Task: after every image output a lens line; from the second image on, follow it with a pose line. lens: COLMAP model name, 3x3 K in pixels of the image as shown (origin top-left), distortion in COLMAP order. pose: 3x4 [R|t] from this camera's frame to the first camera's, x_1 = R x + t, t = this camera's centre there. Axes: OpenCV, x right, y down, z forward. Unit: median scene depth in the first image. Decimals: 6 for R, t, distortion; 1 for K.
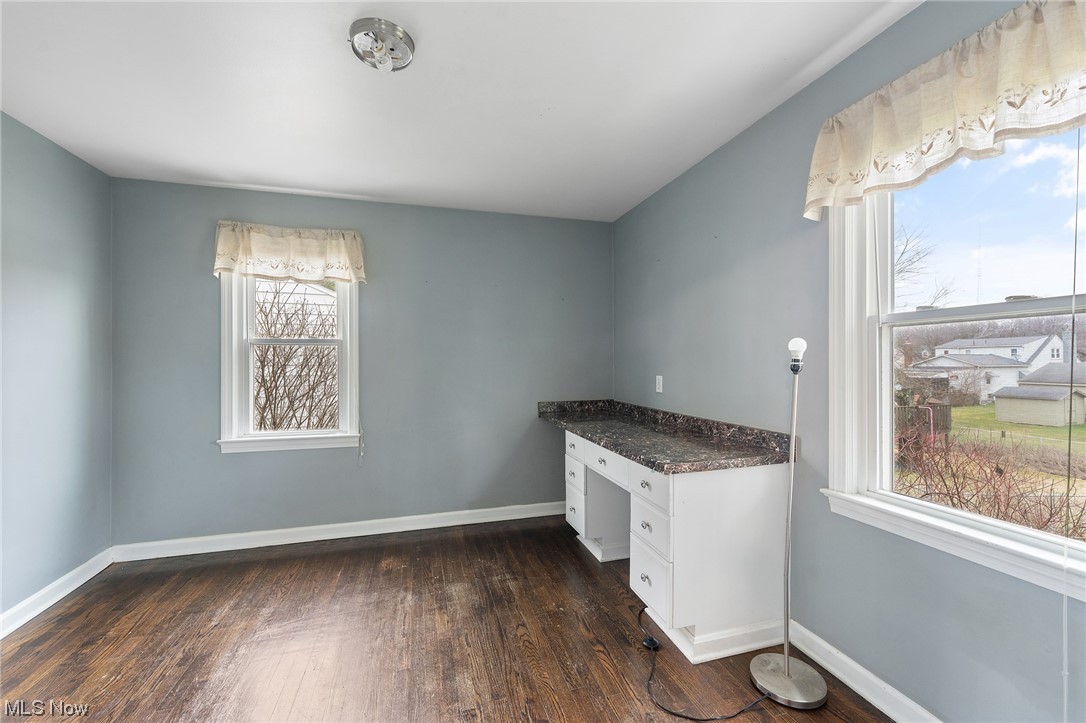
lens RADIAL K [[432.2, 0, 544.5], [0, 432.2, 361.0], [0, 0, 1]] dist [0.001585, 0.000069]
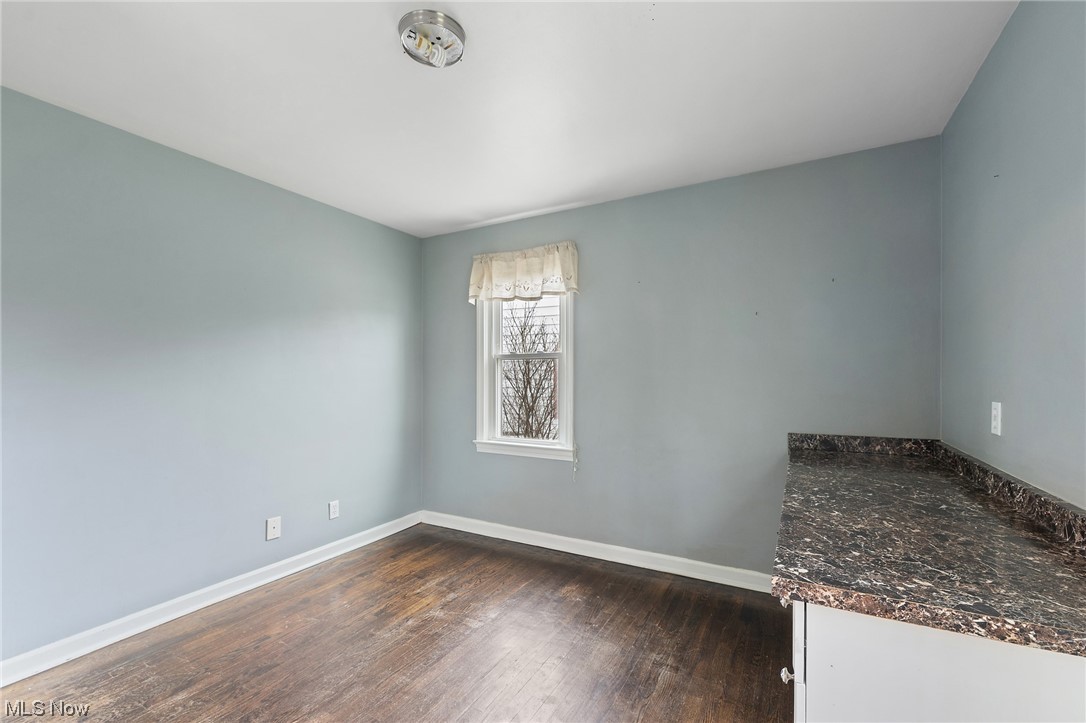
lens RADIAL K [[454.5, 0, 549.4], [0, 454.5, 375.4], [0, 0, 1]] dist [-0.000946, -0.000325]
pose [[0.711144, 0.001879, -0.703044, 0.270253], [0.000442, 0.999995, 0.003119, 0.000096], [0.703046, -0.002529, 0.711140, 0.248377]]
